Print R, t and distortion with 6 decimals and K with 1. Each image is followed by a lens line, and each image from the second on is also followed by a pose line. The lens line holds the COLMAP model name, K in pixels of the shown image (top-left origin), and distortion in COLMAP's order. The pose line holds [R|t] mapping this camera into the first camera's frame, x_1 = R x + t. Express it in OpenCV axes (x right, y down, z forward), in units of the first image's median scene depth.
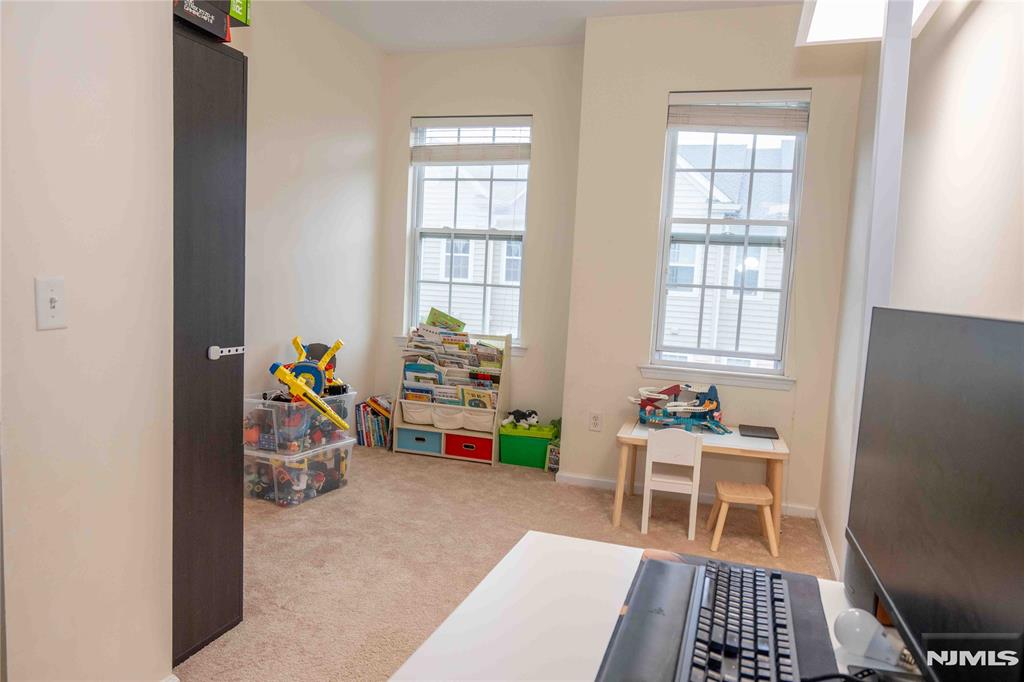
lens RADIAL K [[717.1, 0, 512.0], [0, 717.1, 341.0], [0, 0, 1]] dist [0.005650, 0.000570]
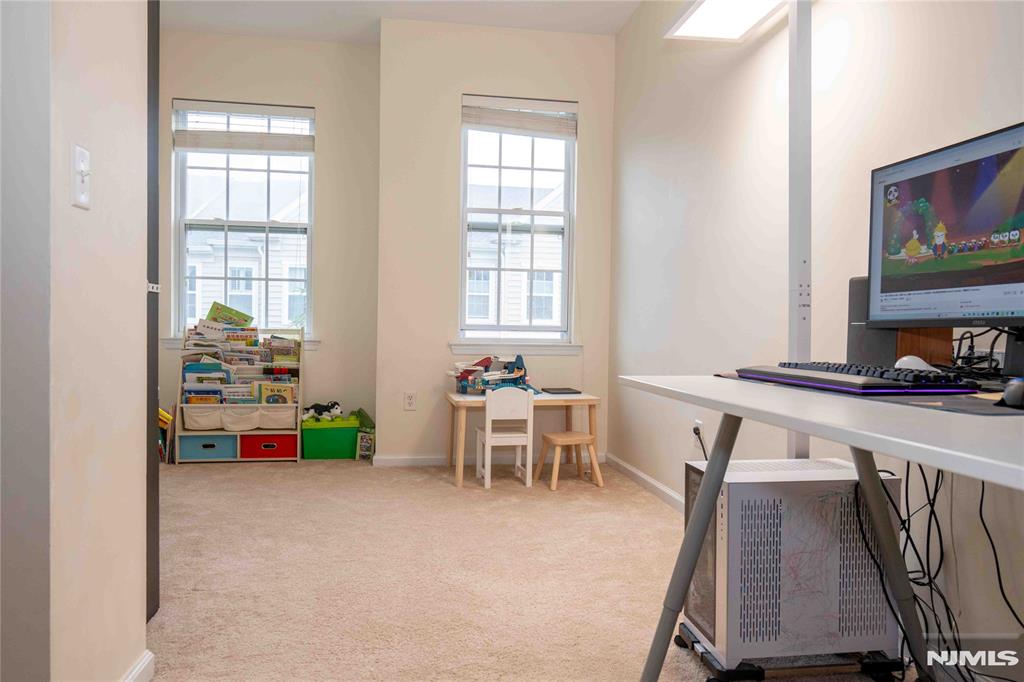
lens RADIAL K [[717.1, 0, 512.0], [0, 717.1, 341.0], [0, 0, 1]] dist [0.005650, 0.000570]
pose [[0.887235, -0.045553, 0.459064, -0.201656], [0.073262, 0.996397, -0.042720, 0.072918], [-0.455464, 0.071534, 0.887376, 0.009009]]
